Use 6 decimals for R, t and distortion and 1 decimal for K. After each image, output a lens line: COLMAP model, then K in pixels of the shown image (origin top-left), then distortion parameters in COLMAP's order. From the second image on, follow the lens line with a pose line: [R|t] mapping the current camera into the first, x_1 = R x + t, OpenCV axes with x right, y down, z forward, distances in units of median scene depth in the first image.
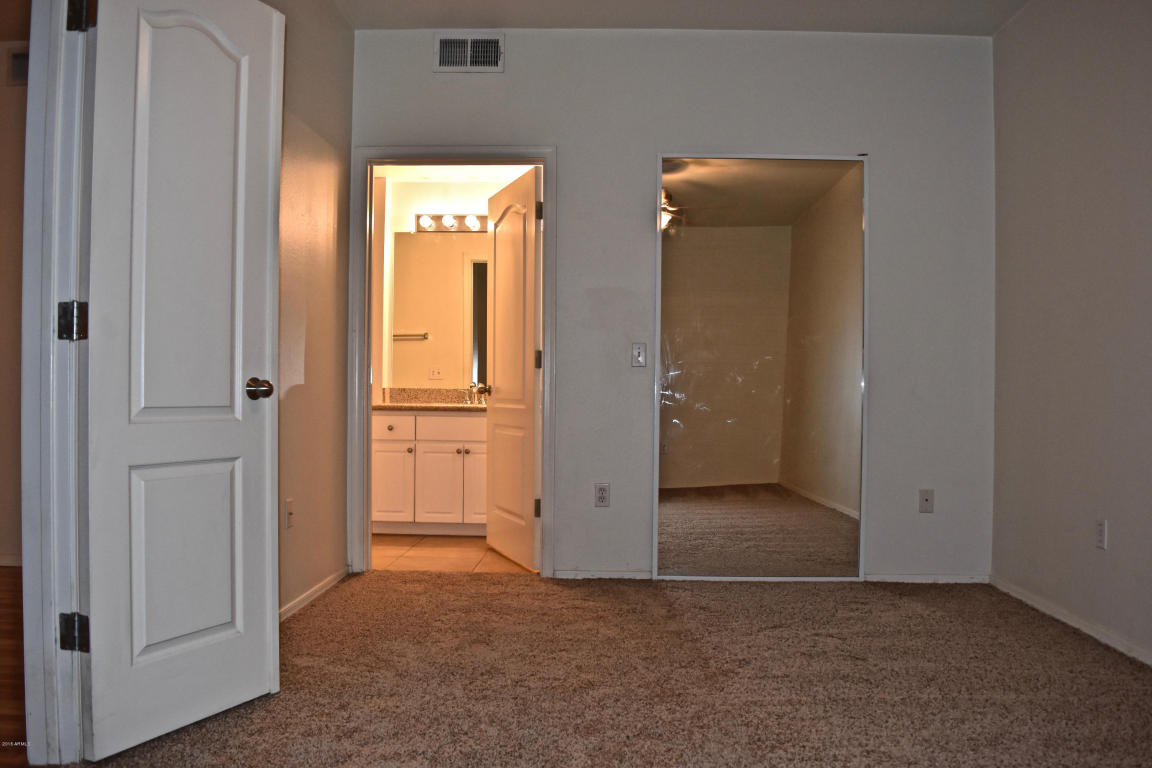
lens RADIAL K [[906.3, 0, 576.3], [0, 906.3, 388.1], [0, 0, 1]] dist [-0.095685, 0.023172]
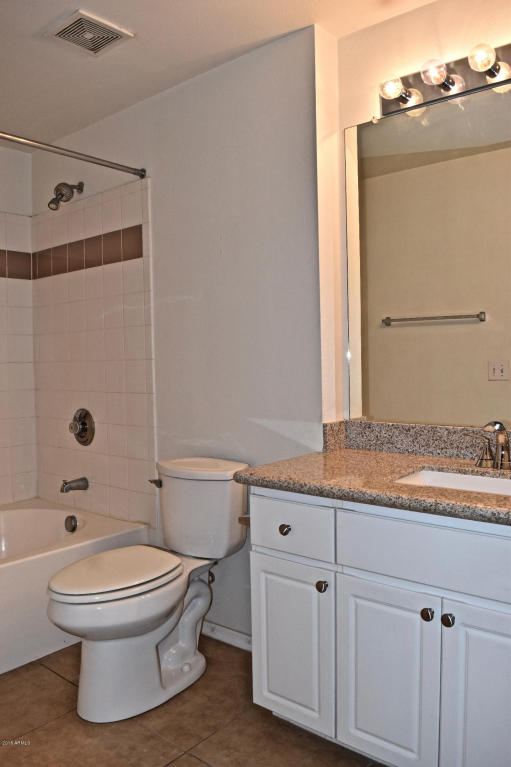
lens RADIAL K [[603.4, 0, 252.4], [0, 603.4, 376.3], [0, 0, 1]] dist [-0.095685, 0.023172]
pose [[0.779218, -0.005397, -0.626730, -0.044964], [0.027216, 0.999311, 0.025232, -0.061272], [0.626162, -0.036718, 0.778828, 1.156172]]
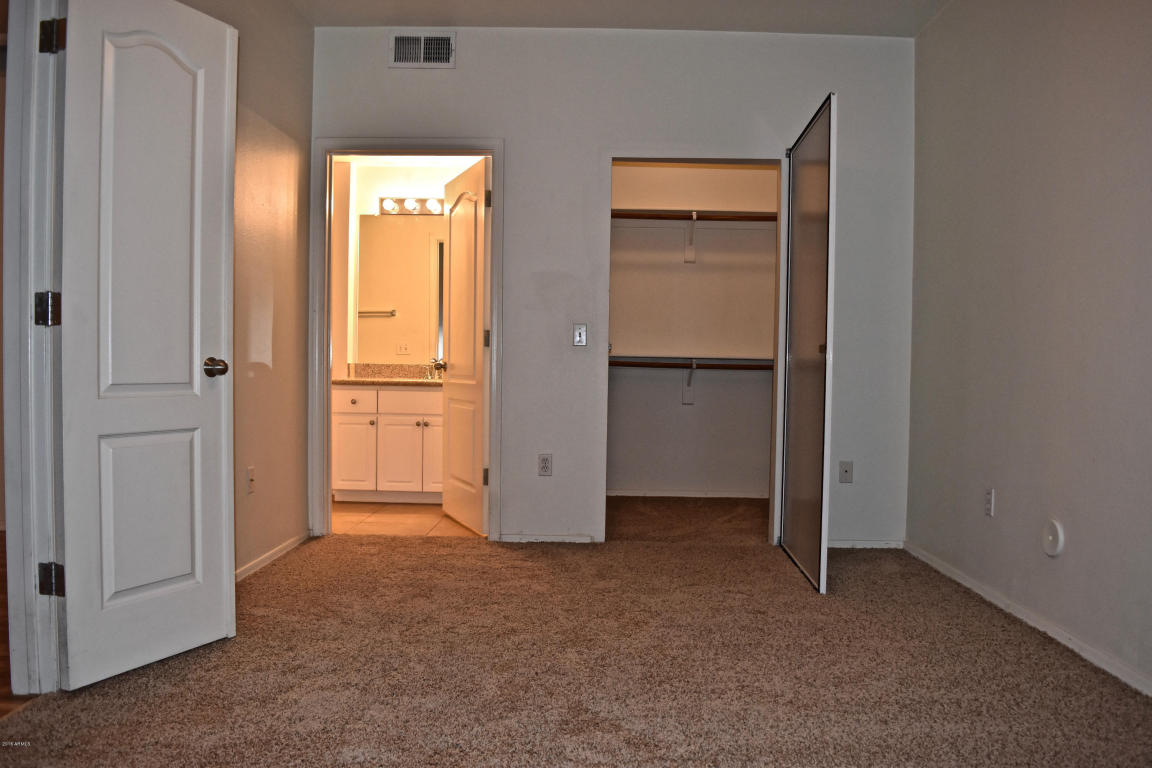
lens RADIAL K [[906.3, 0, 576.5], [0, 906.3, 389.8], [0, 0, 1]] dist [-0.095685, 0.023172]
pose [[0.999825, 0.004896, 0.018070, 0.054721], [-0.005456, 0.999504, 0.031032, -0.005662], [-0.017909, -0.031125, 0.999355, -0.089451]]
